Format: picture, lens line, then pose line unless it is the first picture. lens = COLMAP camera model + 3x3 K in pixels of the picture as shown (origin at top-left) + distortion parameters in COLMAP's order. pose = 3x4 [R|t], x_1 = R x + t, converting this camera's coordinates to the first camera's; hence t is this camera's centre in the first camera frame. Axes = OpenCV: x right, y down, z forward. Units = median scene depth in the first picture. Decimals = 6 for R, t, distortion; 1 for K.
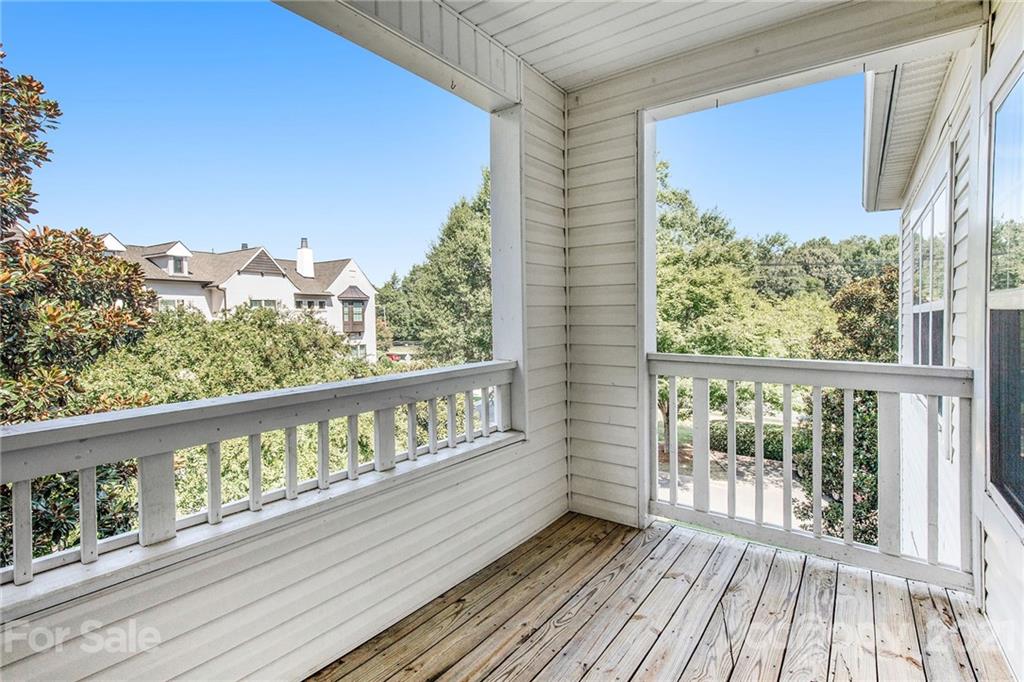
lens RADIAL K [[483.9, 0, 511.5], [0, 483.9, 331.0], [0, 0, 1]] dist [-0.000413, -0.000028]
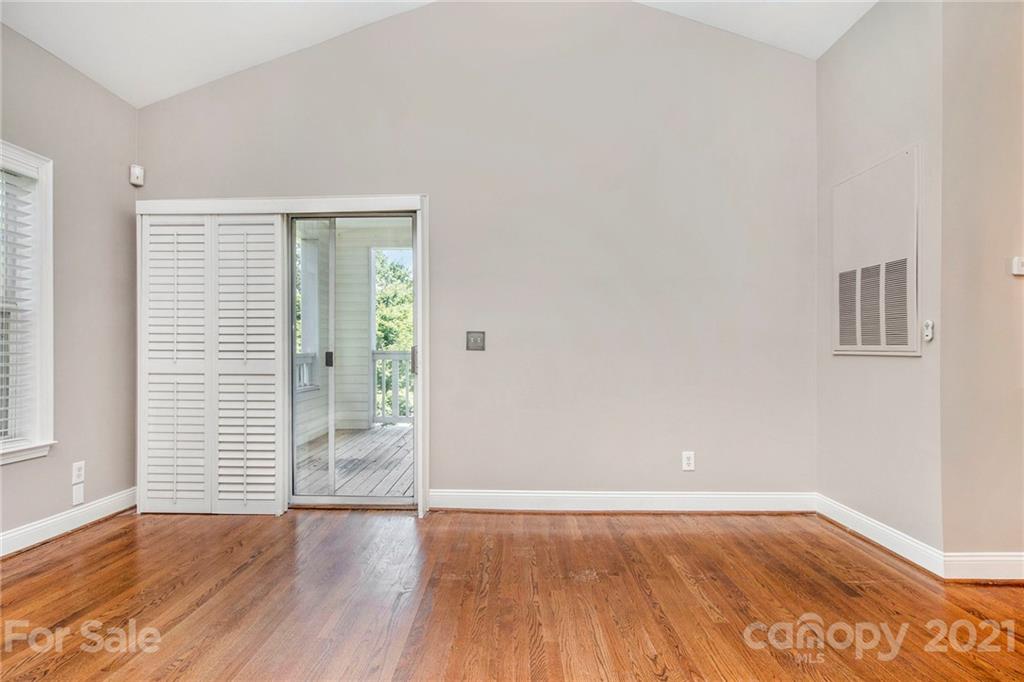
lens RADIAL K [[486.8, 0, 512.0], [0, 486.8, 341.0], [0, 0, 1]] dist [0.000395, 0.000008]
pose [[0.812901, 0.015801, 0.582188, -0.078324], [0.011207, 0.999022, -0.042762, 0.015723], [-0.582294, 0.041286, 0.811929, -0.188713]]
